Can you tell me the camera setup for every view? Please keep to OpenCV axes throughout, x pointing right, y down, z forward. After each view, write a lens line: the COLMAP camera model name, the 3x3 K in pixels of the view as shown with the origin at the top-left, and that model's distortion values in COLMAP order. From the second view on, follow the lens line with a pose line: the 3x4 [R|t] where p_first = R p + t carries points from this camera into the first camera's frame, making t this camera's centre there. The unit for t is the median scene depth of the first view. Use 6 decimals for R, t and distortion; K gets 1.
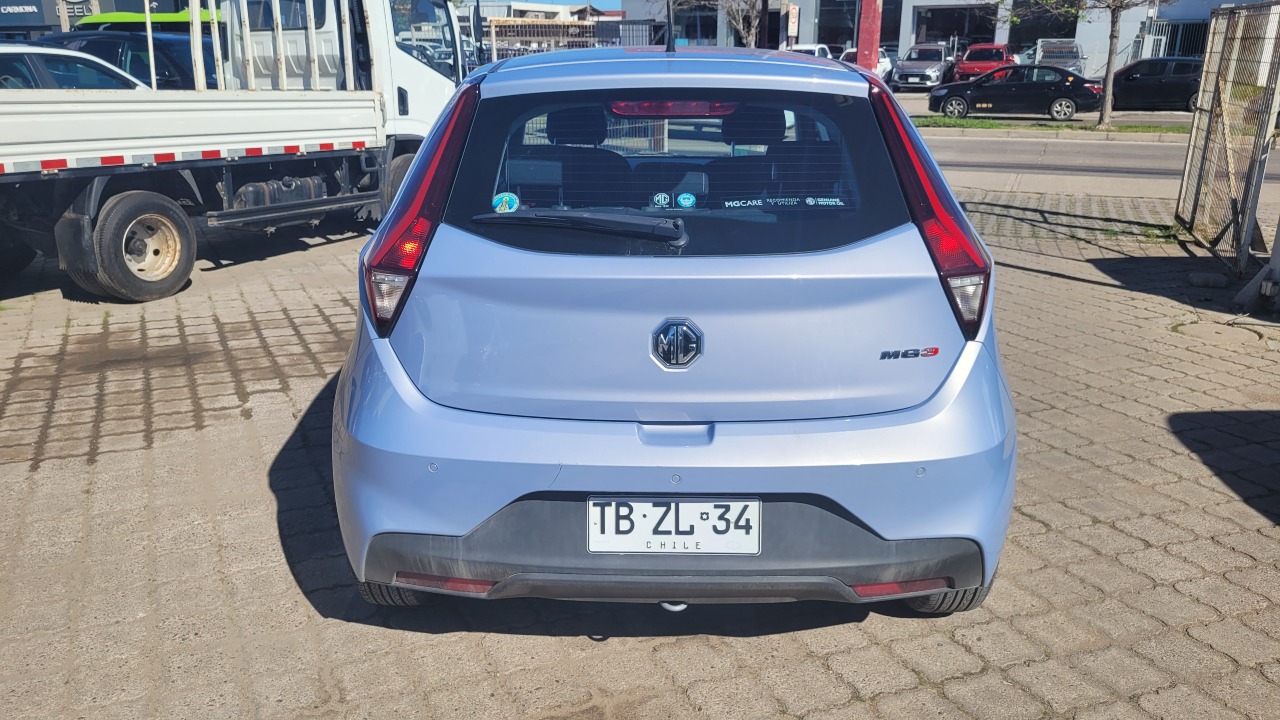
lens RADIAL K [[971.9, 0, 620.8], [0, 971.9, 362.2], [0, 0, 1]] dist [0.048195, -0.040573]
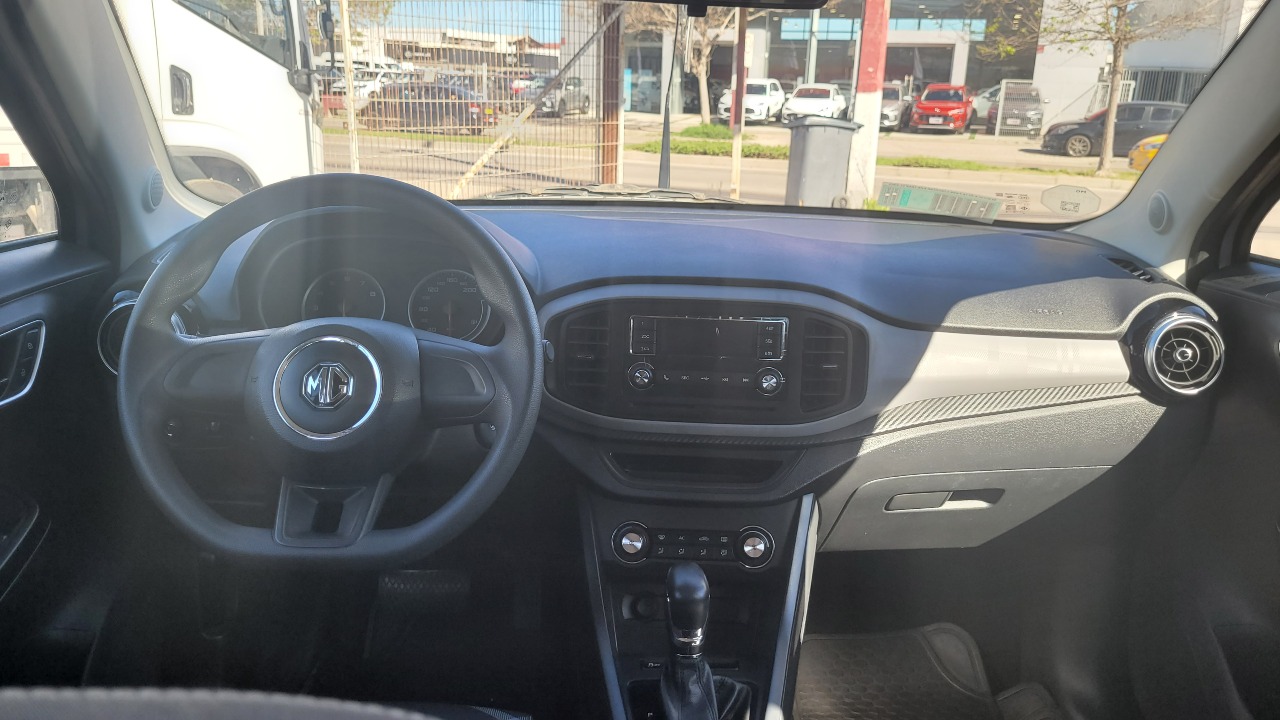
lens RADIAL K [[970.8, 0, 640.0], [0, 970.8, 360.0], [0, 0, 1]] dist [0.050151, -0.049138]
pose [[0.996356, 0.011183, 0.084553, 0.001699], [-0.008064, 0.999278, -0.037139, -0.035779], [-0.084907, 0.036322, 0.995727, 0.165905]]
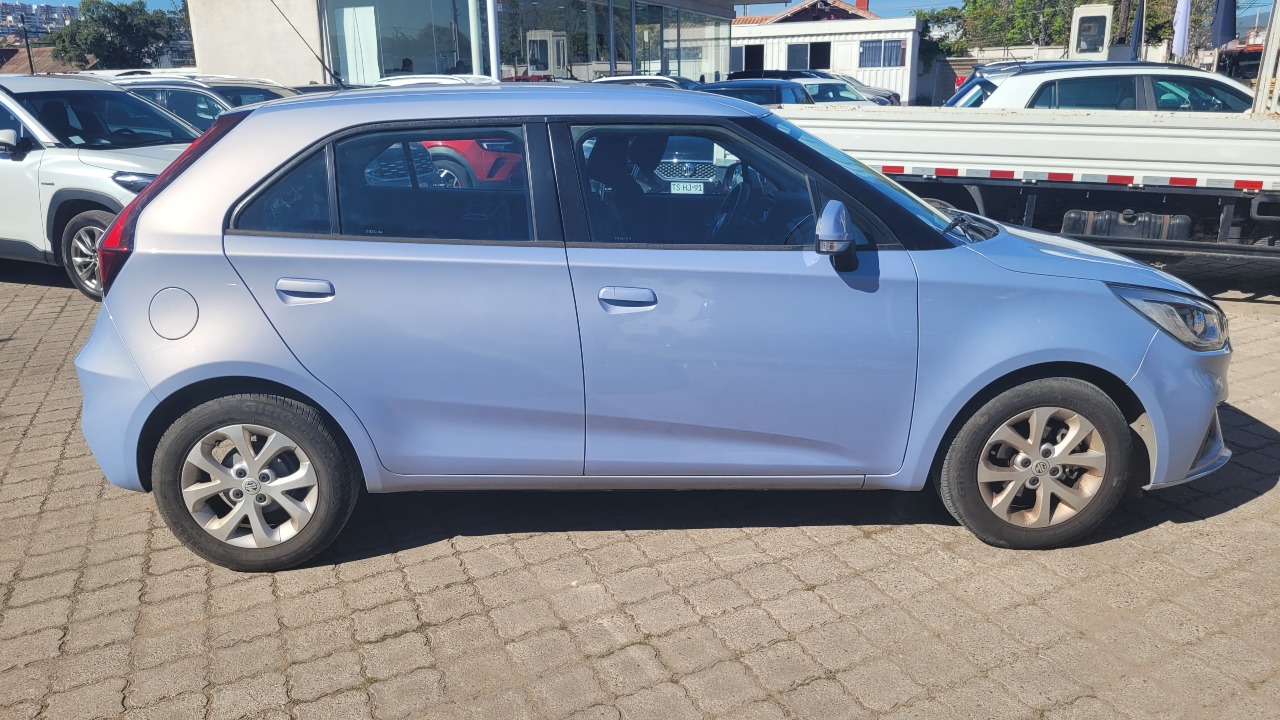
lens RADIAL K [[971.9, 0, 620.8], [0, 971.9, 362.2], [0, 0, 1]] dist [0.048195, -0.040573]
pose [[0.064686, 0.272934, -0.959856, 0.198236], [-0.282664, 0.927487, 0.244681, -0.054491], [0.957036, 0.255489, 0.137144, 0.170102]]
